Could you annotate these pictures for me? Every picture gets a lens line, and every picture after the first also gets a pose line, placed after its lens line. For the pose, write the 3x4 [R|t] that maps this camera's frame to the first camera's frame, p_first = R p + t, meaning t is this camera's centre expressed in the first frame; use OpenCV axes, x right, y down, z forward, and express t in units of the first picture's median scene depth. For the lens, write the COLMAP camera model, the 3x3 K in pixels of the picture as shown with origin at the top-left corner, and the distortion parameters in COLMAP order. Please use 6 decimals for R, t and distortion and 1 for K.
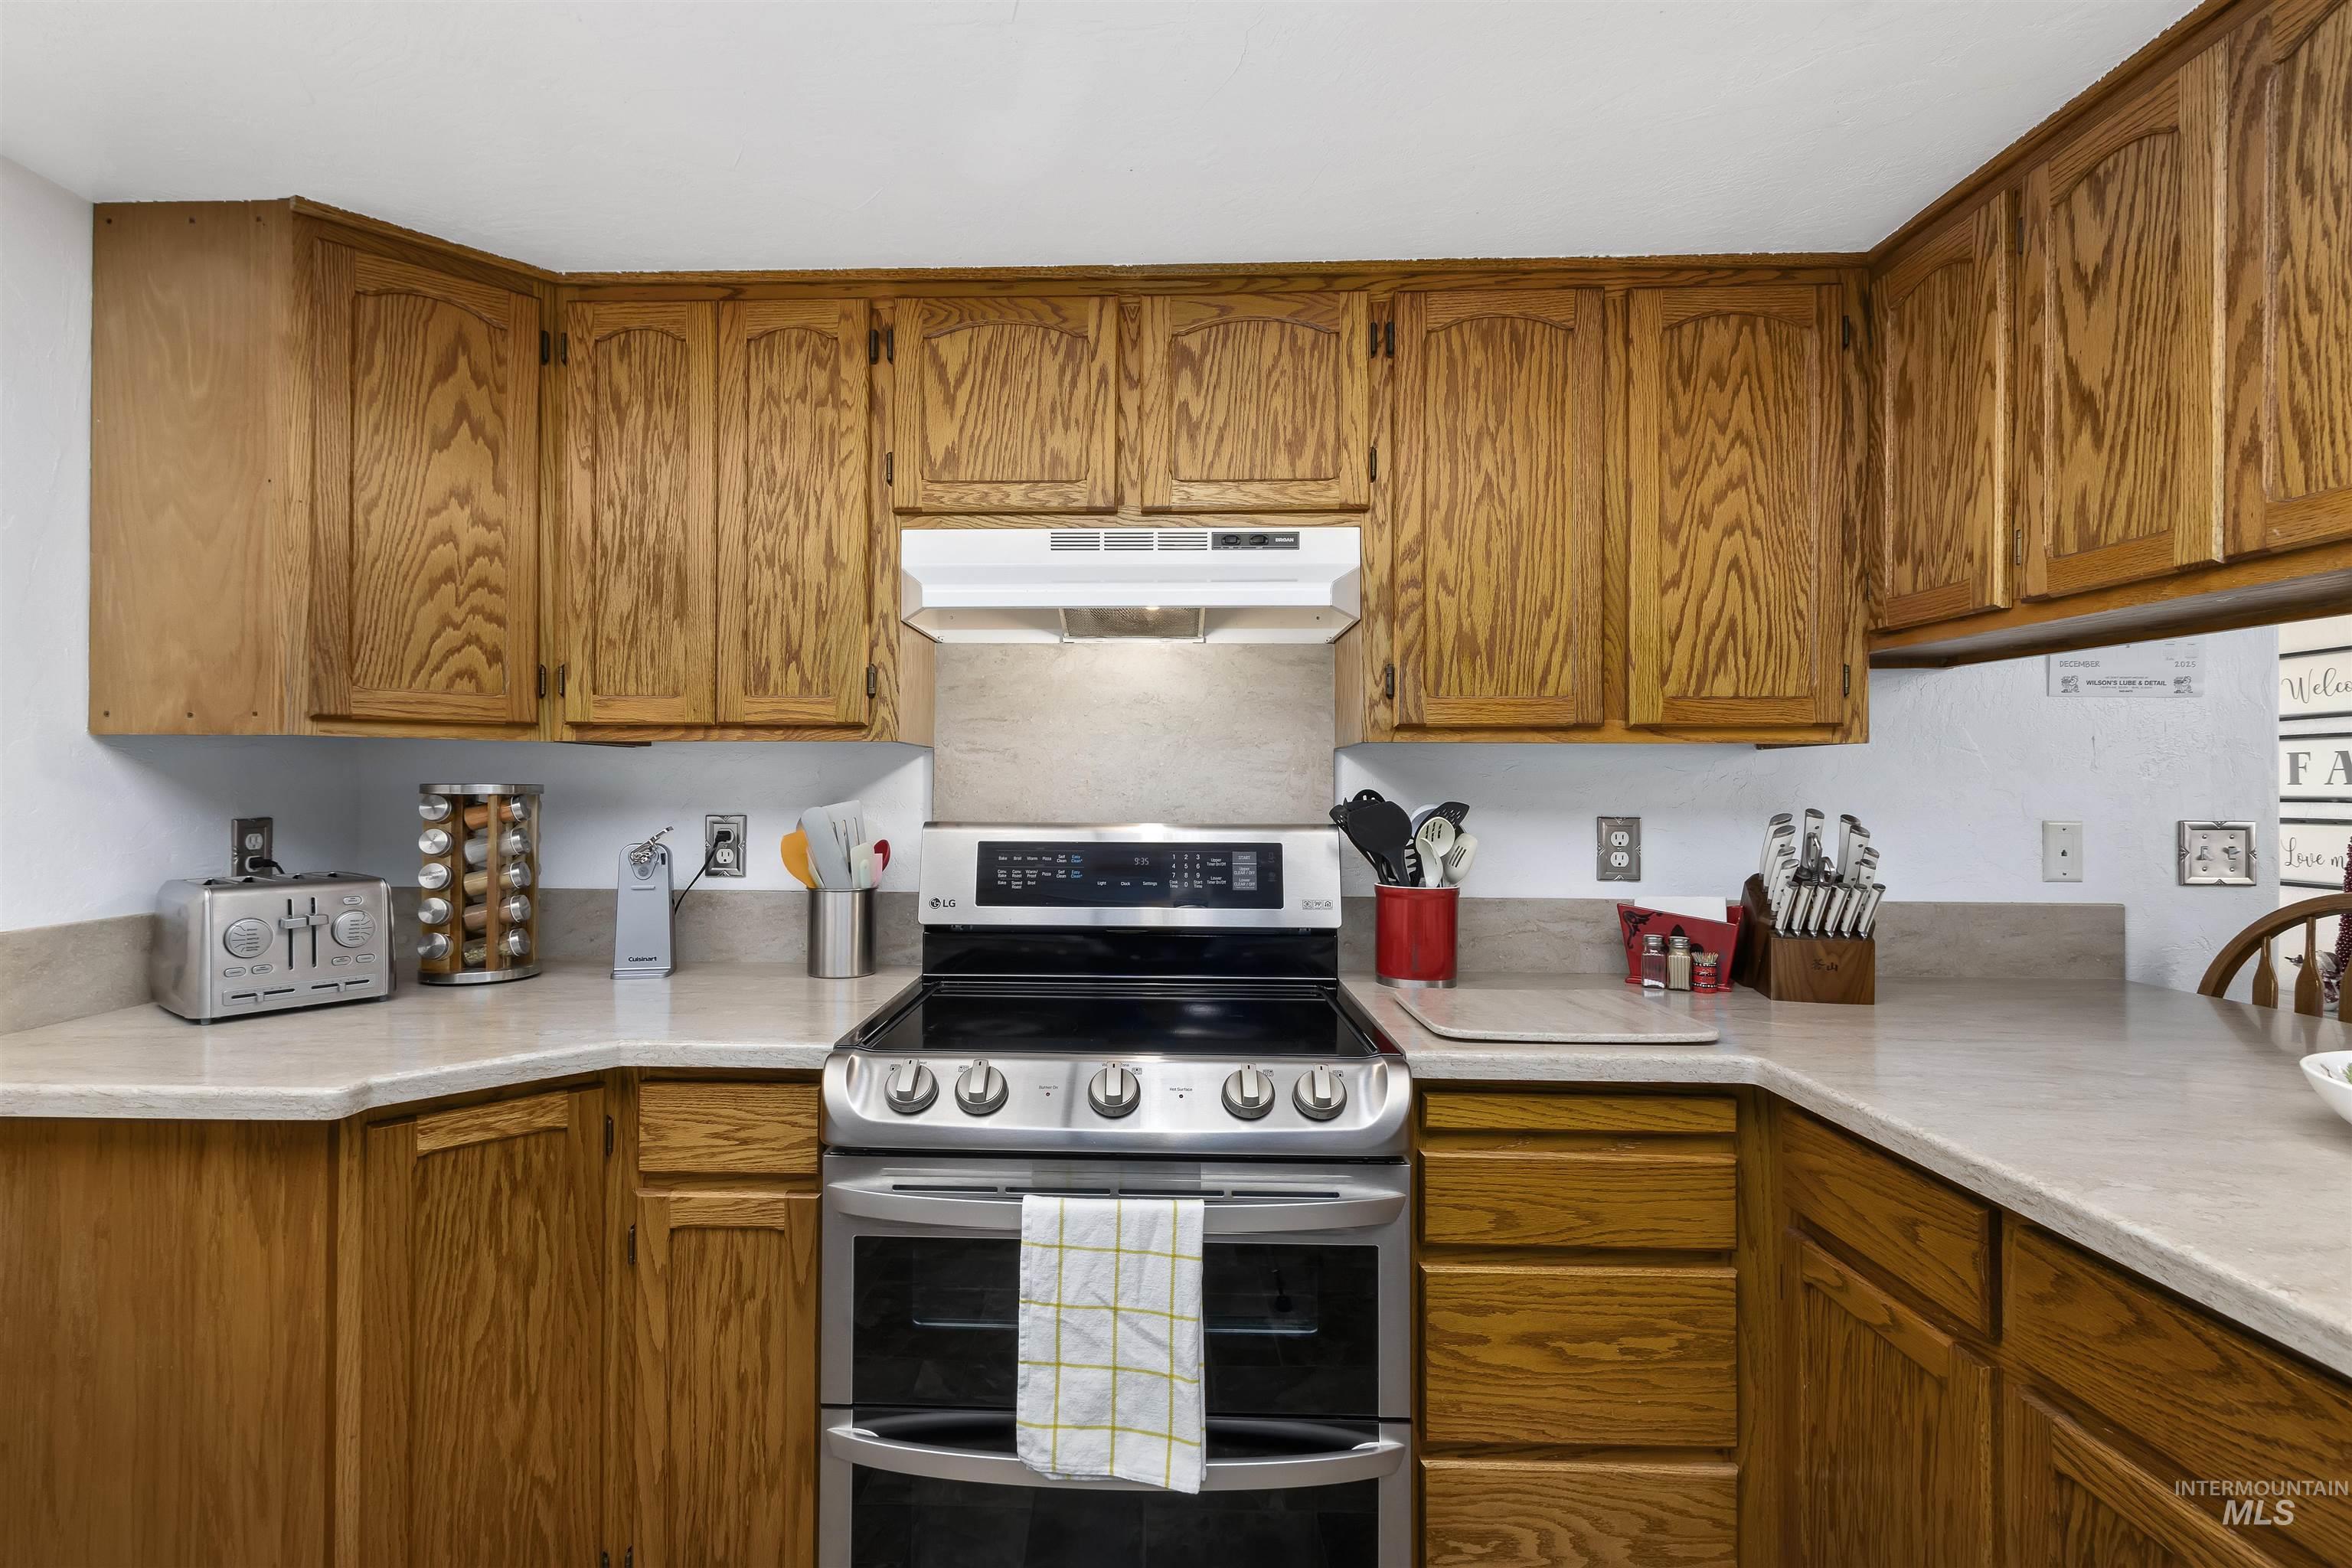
lens RADIAL K [[1115.9, 0, 1143.2], [0, 1115.9, 778.5], [0, 0, 1]] dist [0.002918, 0.000850]
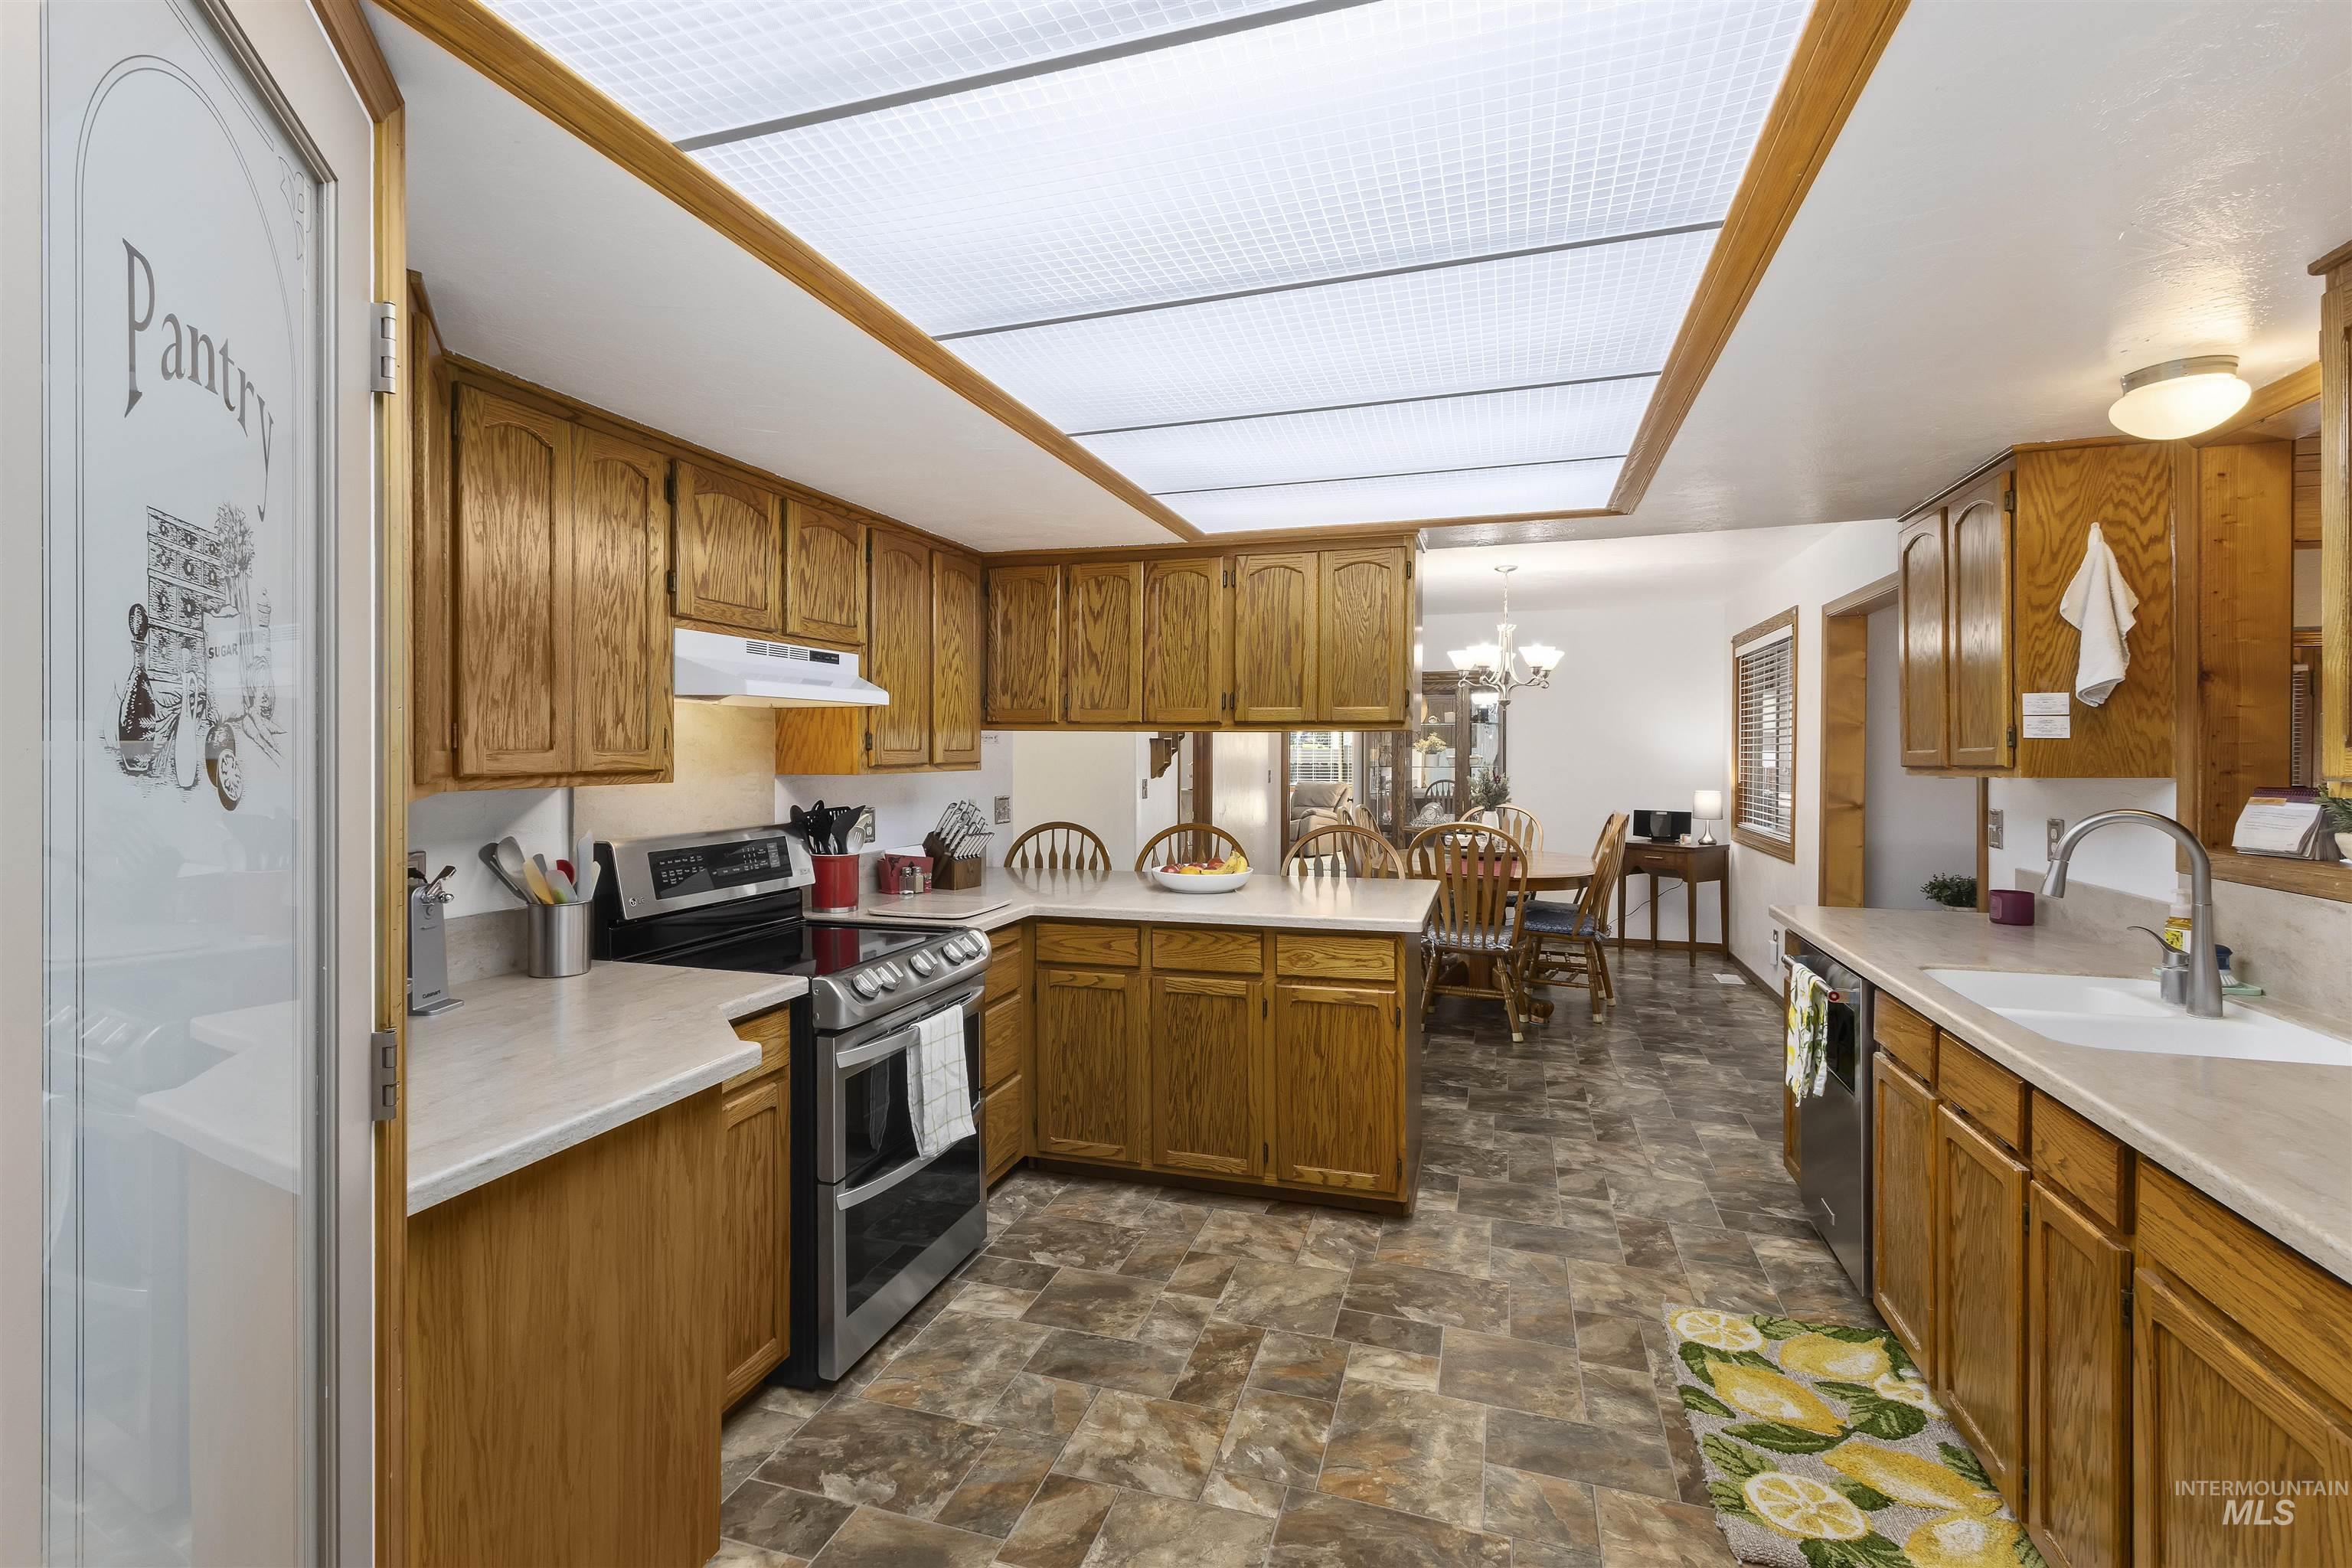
lens RADIAL K [[1102.9, 0, 1128.9], [0, 1102.9, 752.6], [0, 0, 1]] dist [0.013066, -0.000219]
pose [[0.284704, -0.006318, 0.958595, -1.367962], [-0.008159, 0.999926, 0.009014, -0.087214], [-0.958581, -0.010388, 0.284631, 0.079497]]
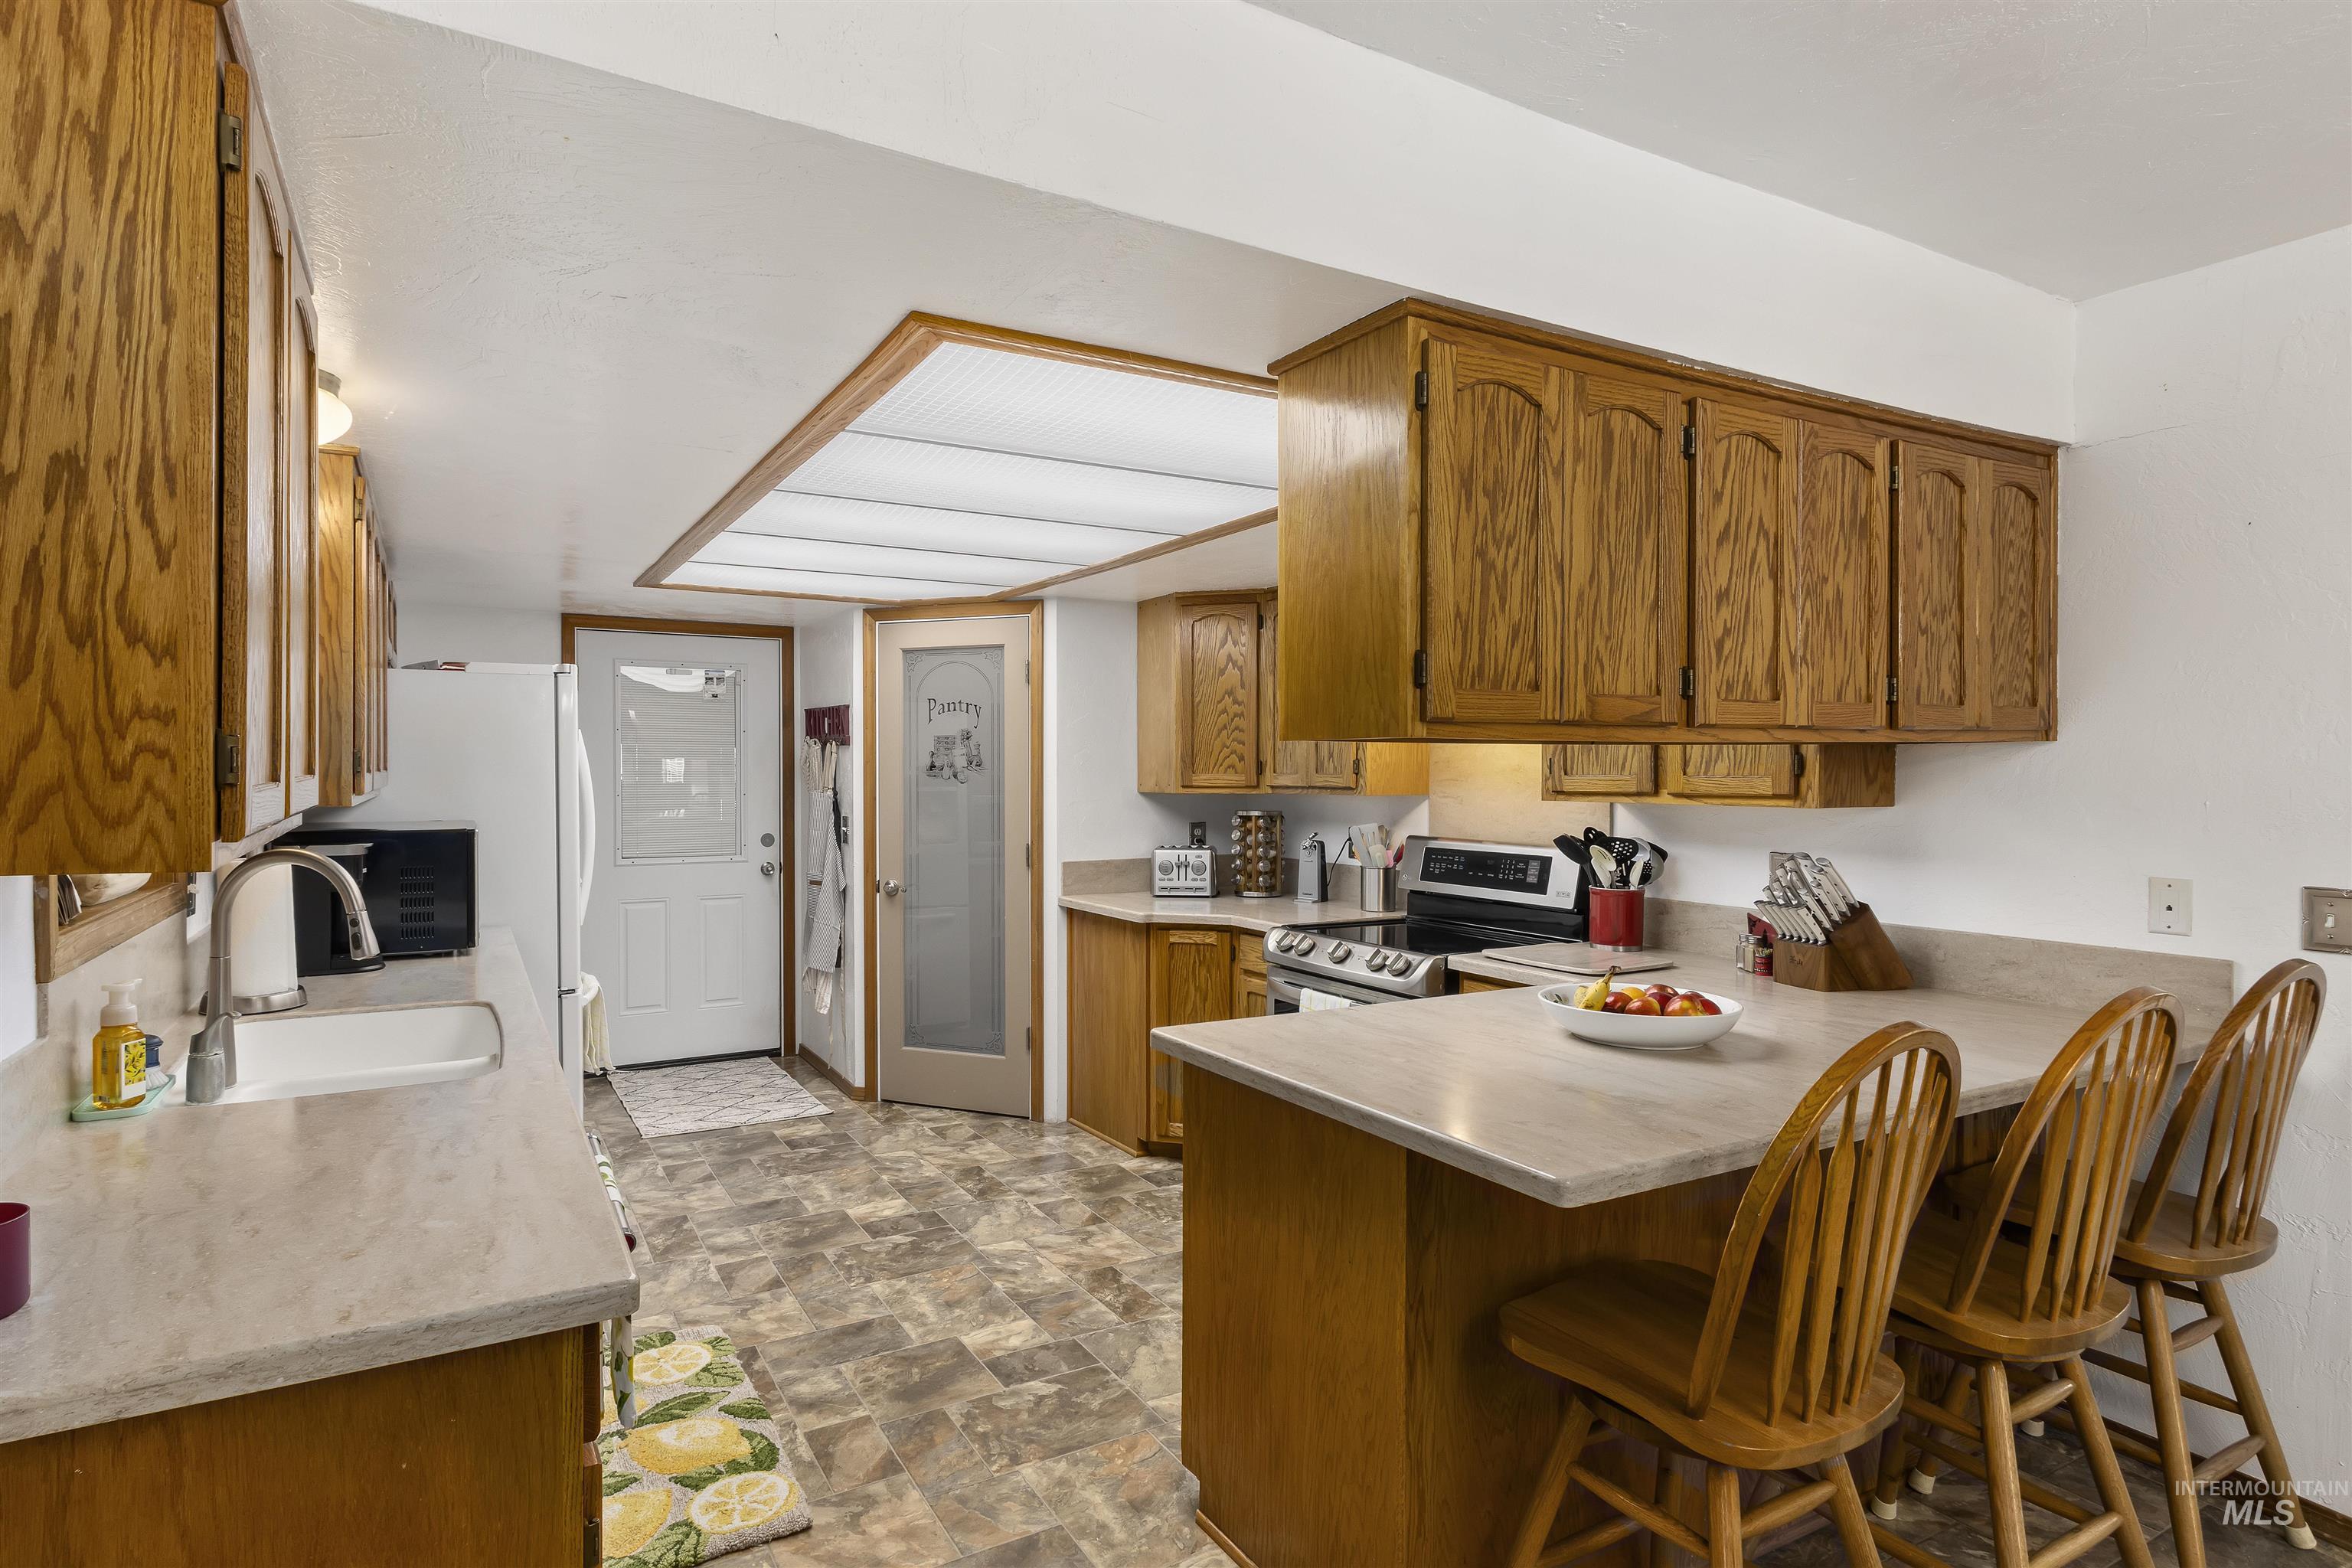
lens RADIAL K [[1209.2, 0, 1110.4], [0, 1209.2, 778.0], [0, 0, 1]] dist [0.014789, -0.000115]
pose [[0.513413, 0.001050, -0.858141, 1.465981], [0.006441, 0.999966, 0.005078, -0.081037], [0.858118, -0.008134, 0.513389, -0.555114]]
